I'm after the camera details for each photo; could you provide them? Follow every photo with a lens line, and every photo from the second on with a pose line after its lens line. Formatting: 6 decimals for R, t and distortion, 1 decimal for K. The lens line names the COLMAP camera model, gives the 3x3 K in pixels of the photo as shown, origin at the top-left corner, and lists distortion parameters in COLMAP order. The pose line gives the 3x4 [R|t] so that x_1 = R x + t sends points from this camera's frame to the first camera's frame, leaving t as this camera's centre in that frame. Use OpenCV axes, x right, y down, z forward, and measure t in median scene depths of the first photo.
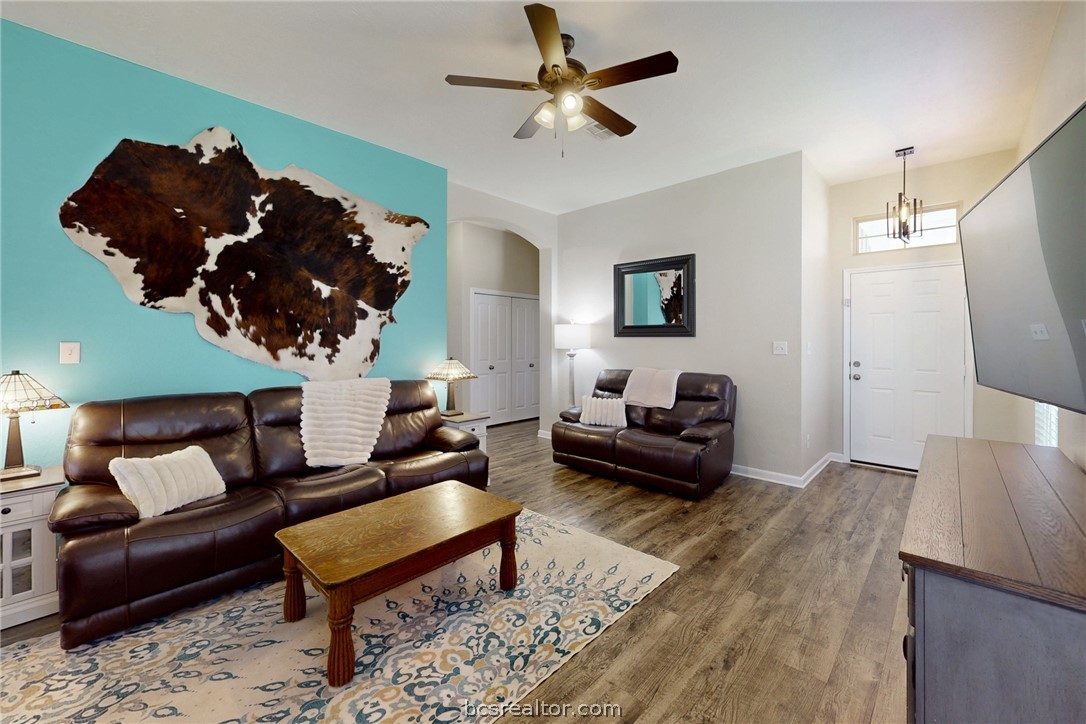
lens RADIAL K [[431.2, 0, 569.5], [0, 431.2, 339.5], [0, 0, 1]] dist [-0.000465, -0.000035]
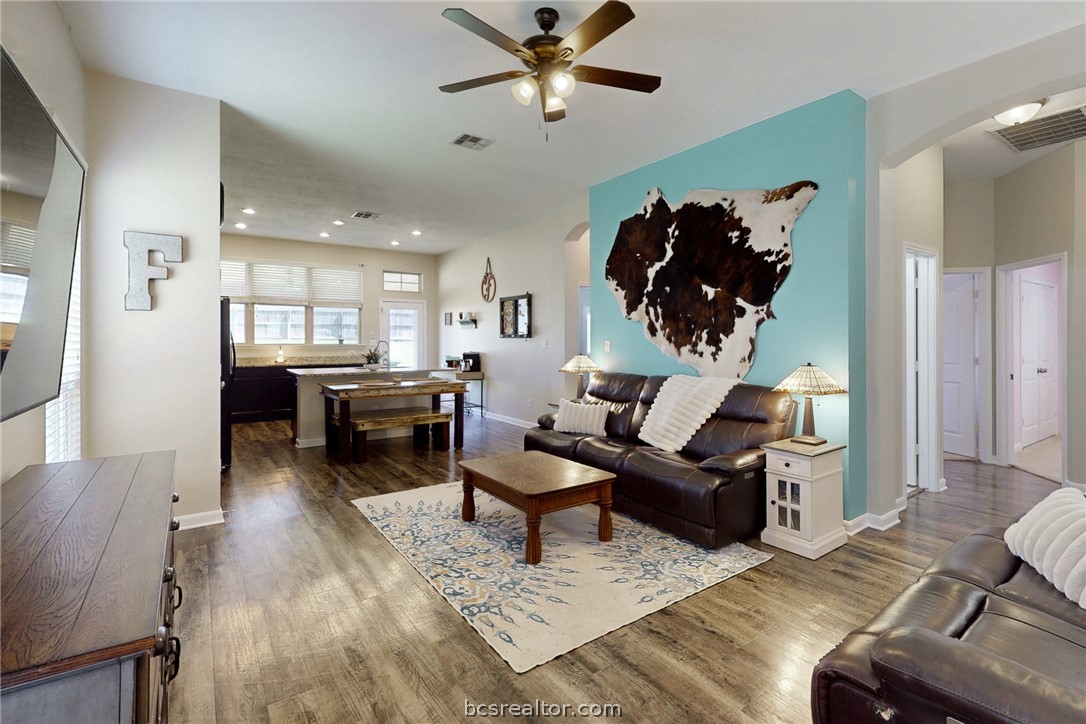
lens RADIAL K [[492.0, 0, 547.2], [0, 492.0, 338.1], [0, 0, 1]] dist [-0.000513, -0.000099]
pose [[-0.214028, -0.005618, -0.976811, 0.785526], [-0.001950, 0.999984, -0.005325, 0.007128], [0.976826, 0.000765, -0.214035, 0.948456]]
